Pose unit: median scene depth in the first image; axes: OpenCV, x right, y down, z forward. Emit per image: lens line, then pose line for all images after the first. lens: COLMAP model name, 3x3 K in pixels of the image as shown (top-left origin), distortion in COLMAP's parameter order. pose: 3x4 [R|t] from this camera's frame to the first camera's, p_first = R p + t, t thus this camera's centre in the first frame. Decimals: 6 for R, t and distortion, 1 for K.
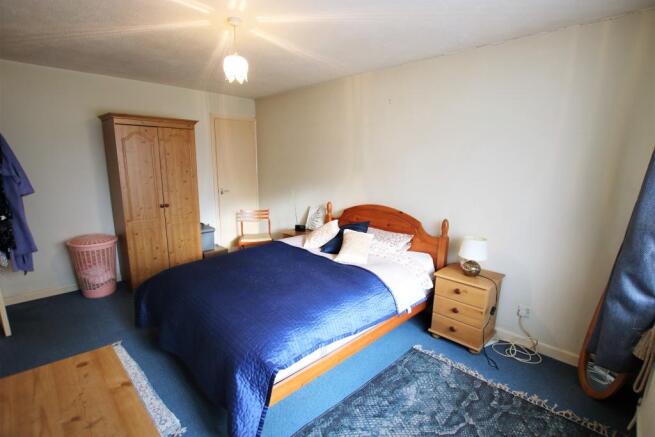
lens RADIAL K [[313.4, 0, 325.3], [0, 313.4, 223.4], [0, 0, 1]] dist [-0.029017, -0.000113]
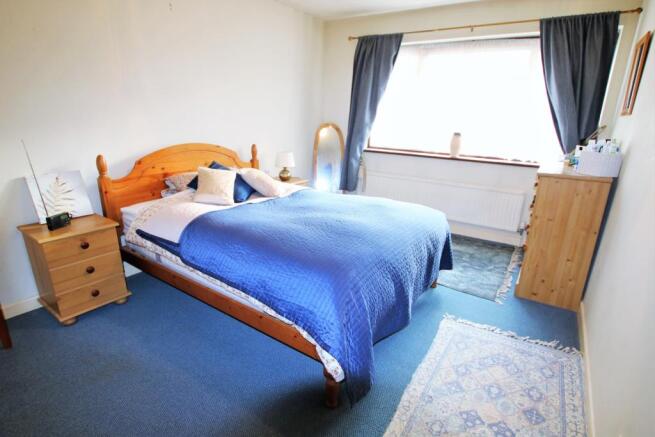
lens RADIAL K [[313.4, 0, 325.3], [0, 313.4, 223.4], [0, 0, 1]] dist [-0.029017, -0.000113]
pose [[-0.149164, -0.350808, 0.924491, -0.774323], [0.144043, 0.917269, 0.371308, -0.127373], [-0.978265, 0.188553, -0.086292, 0.817651]]
